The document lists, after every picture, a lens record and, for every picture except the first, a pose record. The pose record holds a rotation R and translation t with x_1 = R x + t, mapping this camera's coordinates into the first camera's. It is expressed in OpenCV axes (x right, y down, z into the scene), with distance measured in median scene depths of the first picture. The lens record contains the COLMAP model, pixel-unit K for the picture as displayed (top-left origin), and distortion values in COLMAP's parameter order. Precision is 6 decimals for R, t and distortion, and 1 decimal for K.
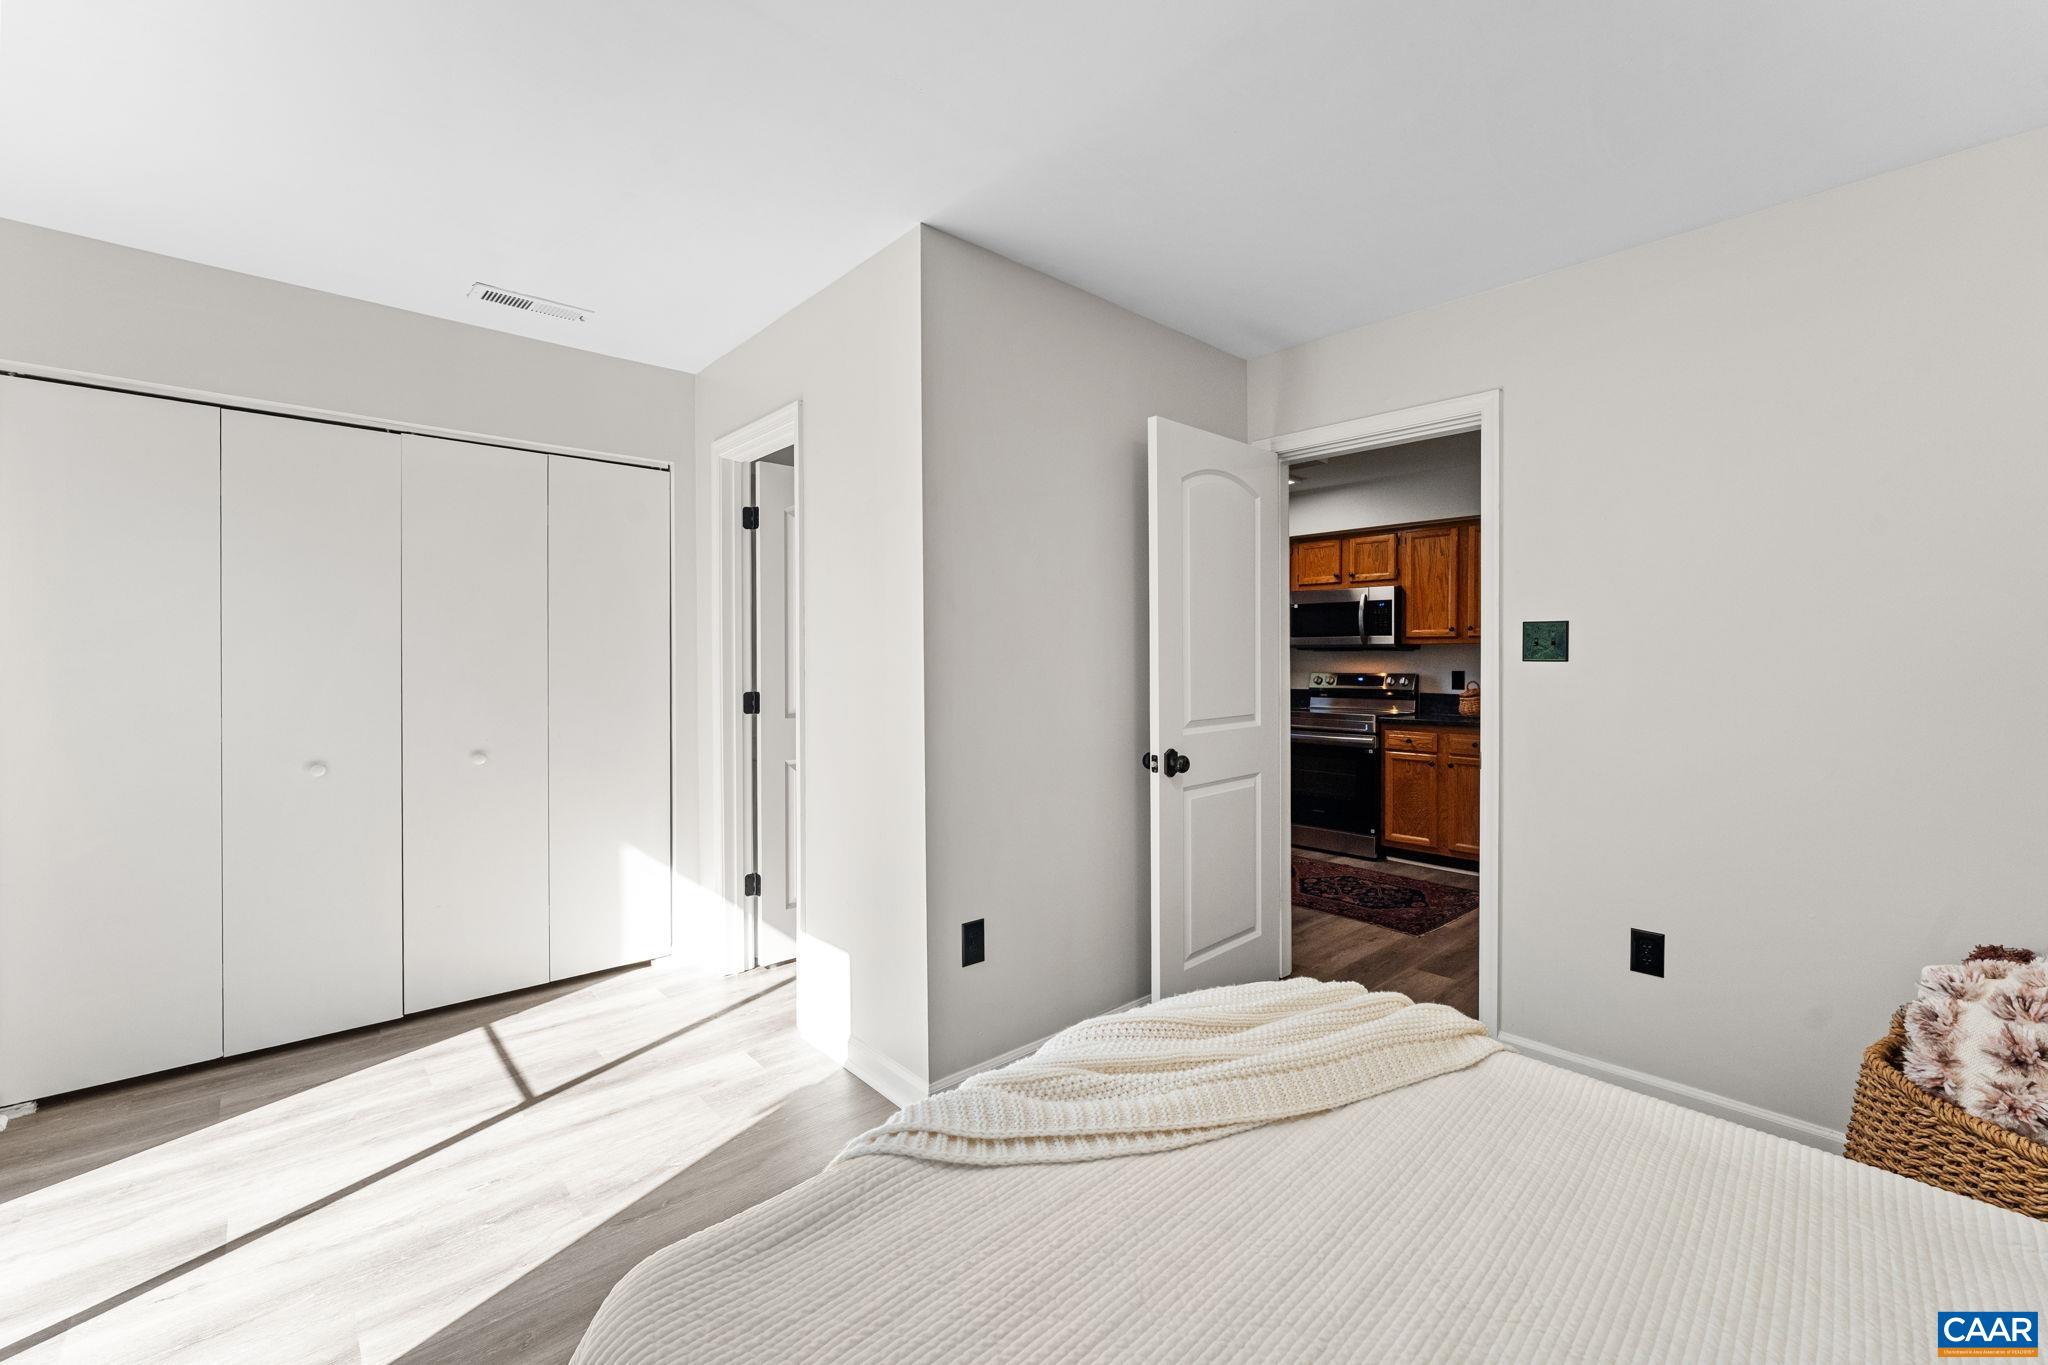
lens RADIAL K [[851.1, 0, 1016.5], [0, 851.1, 679.7], [0, 0, 1]] dist [-0.001676, -0.000192]
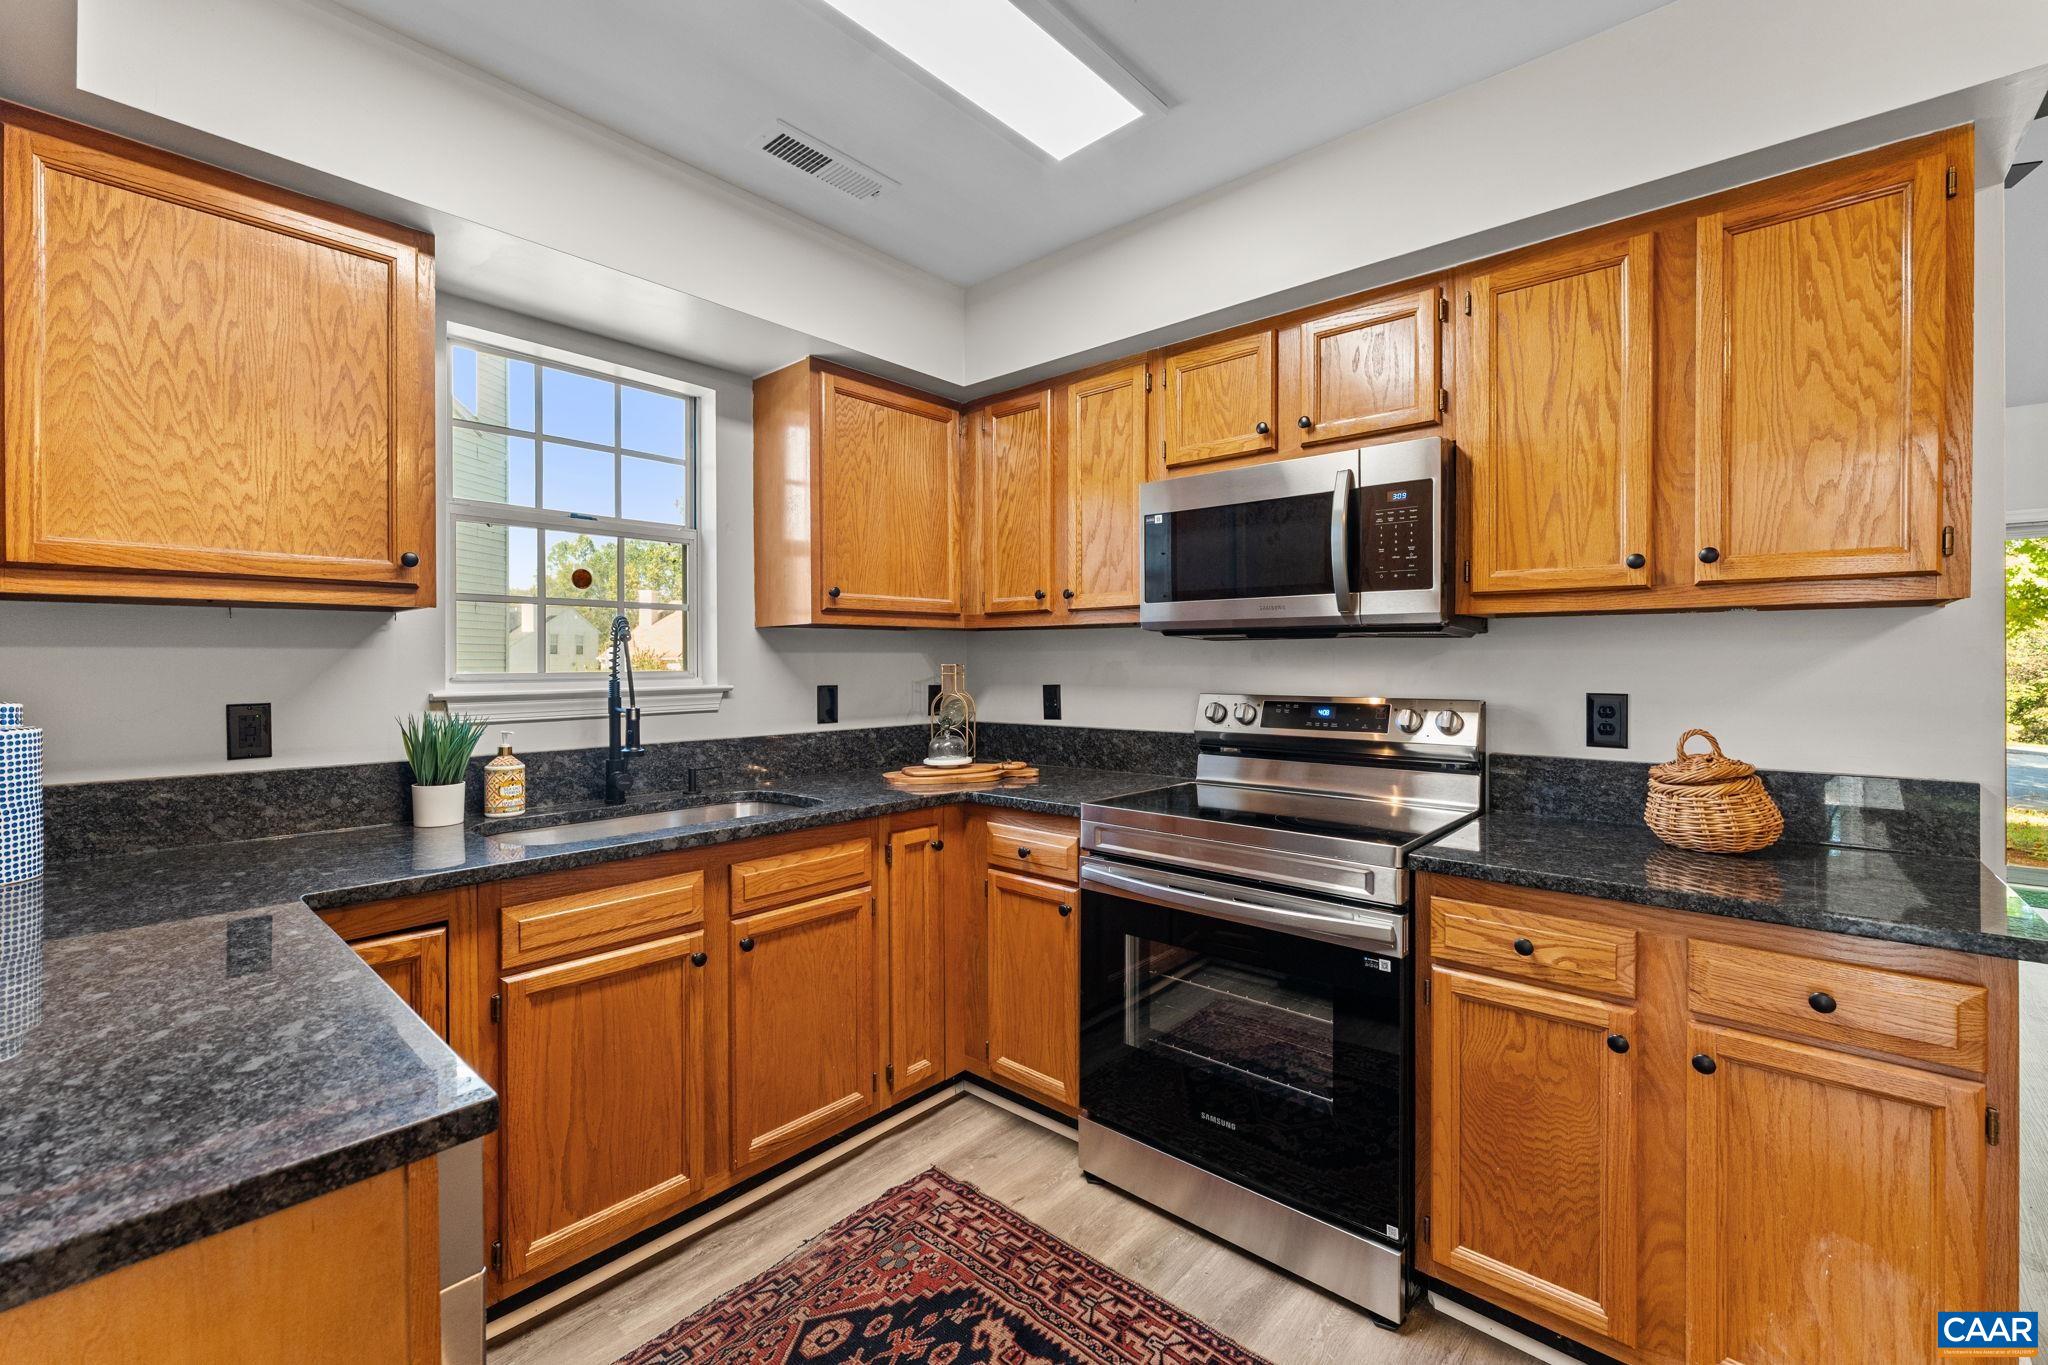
lens RADIAL K [[851.1, 0, 1016.5], [0, 851.1, 679.7], [0, 0, 1]] dist [-0.001676, -0.000192]
pose [[0.994375, -0.000402, 0.105915, 0.244422], [0.000904, 0.999989, -0.004694, -0.014725], [-0.105912, 0.004763, 0.994364, 0.683245]]
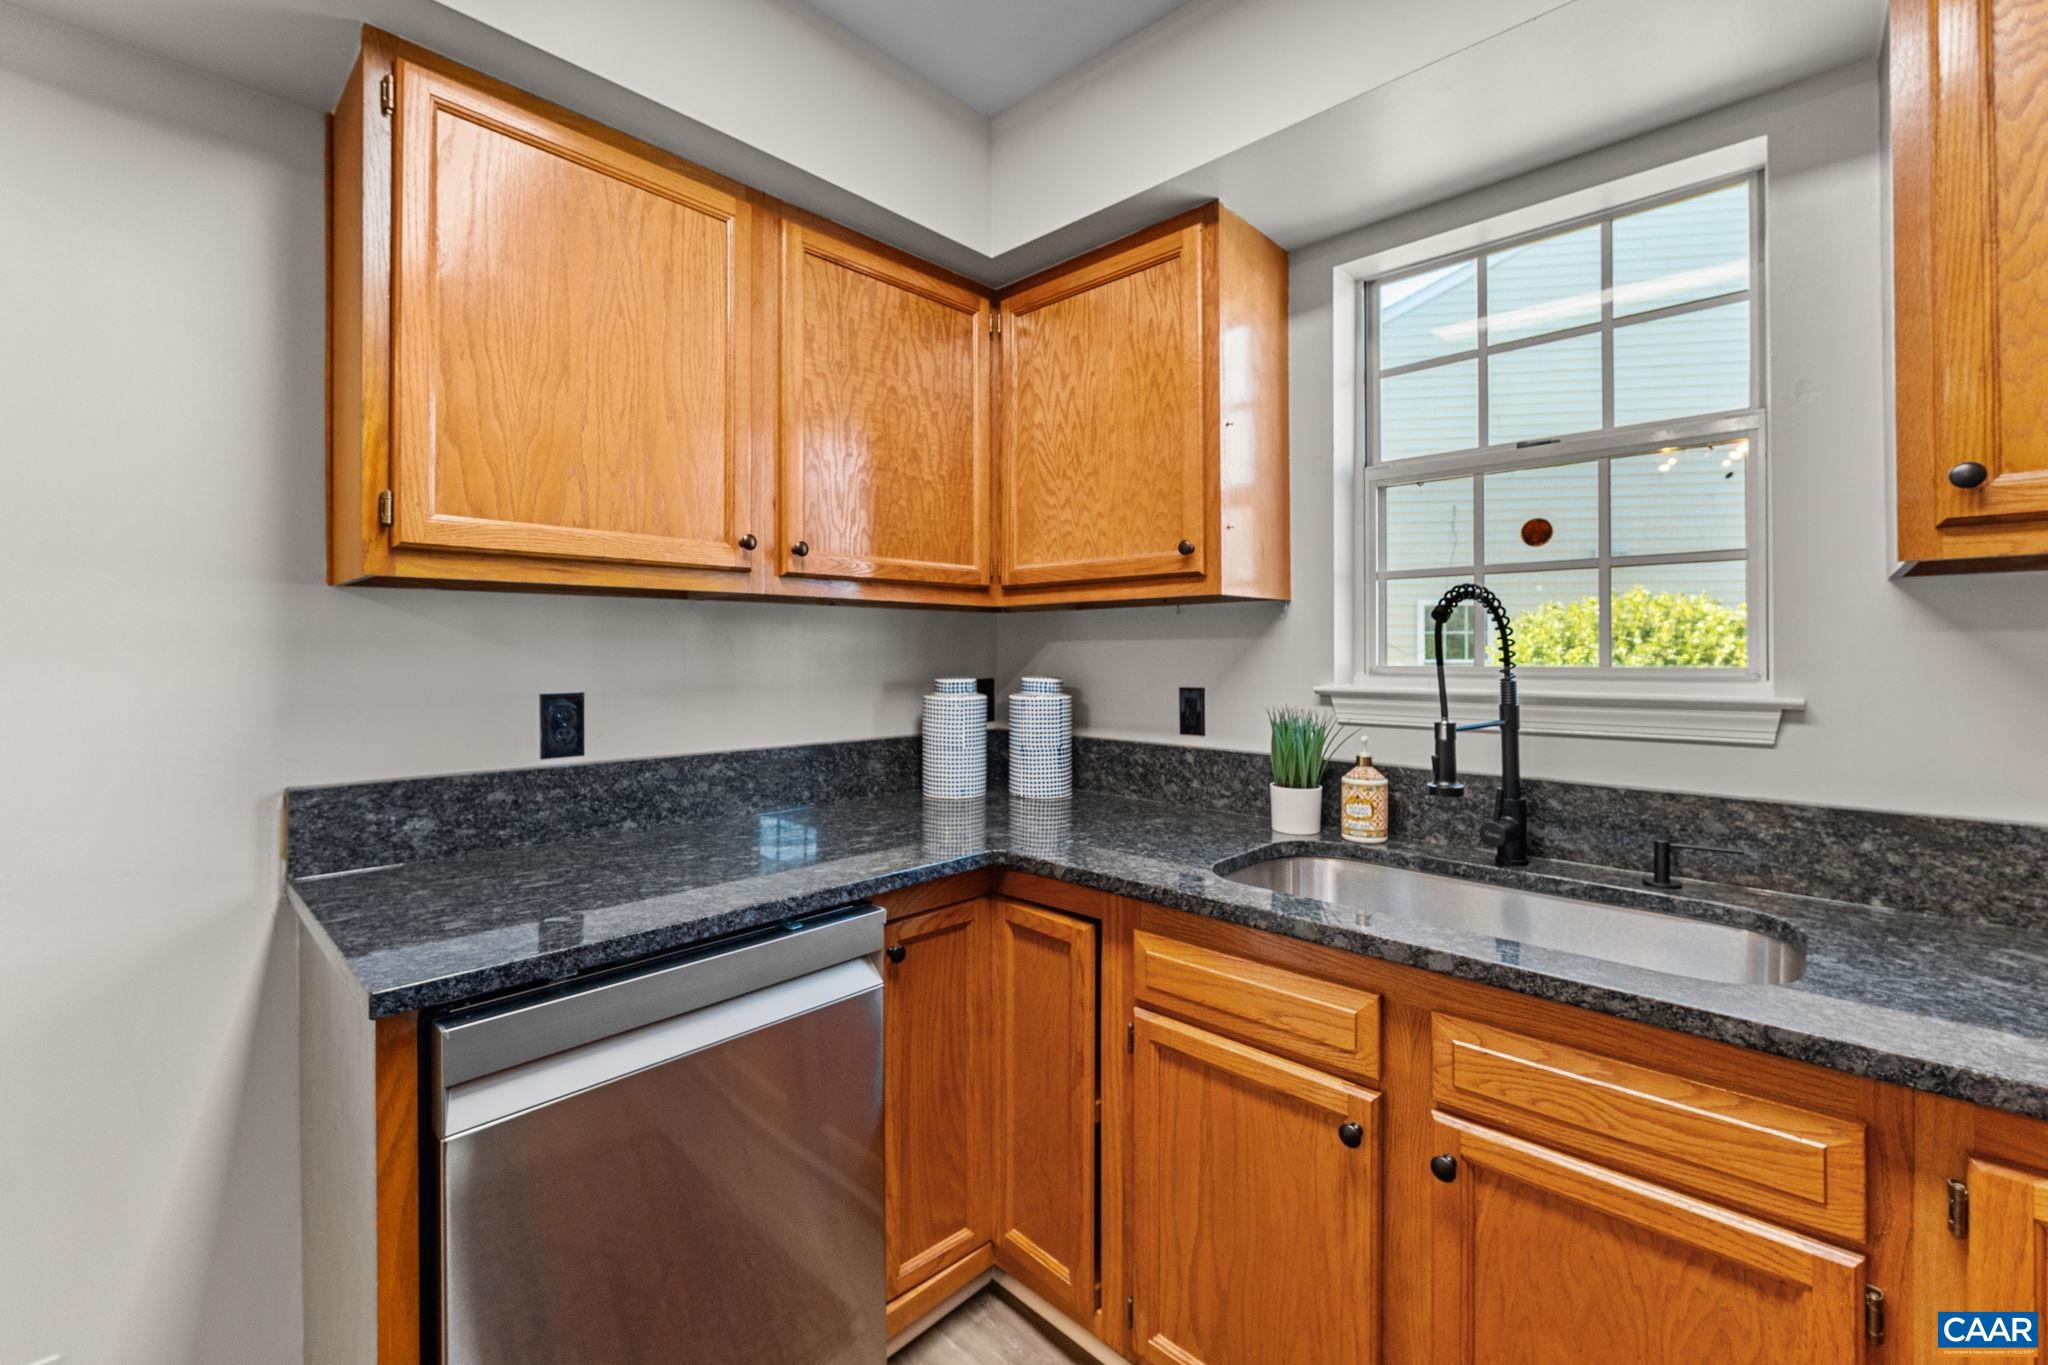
lens RADIAL K [[854.4, 0, 1025.8], [0, 854.4, 650.8], [0, 0, 1]] dist [-0.000557, -0.000083]
pose [[0.082911, 0.004213, -0.996548, 0.404034], [-0.024815, 0.999690, 0.002162, -0.025721], [0.996248, 0.024551, 0.082990, 1.039310]]
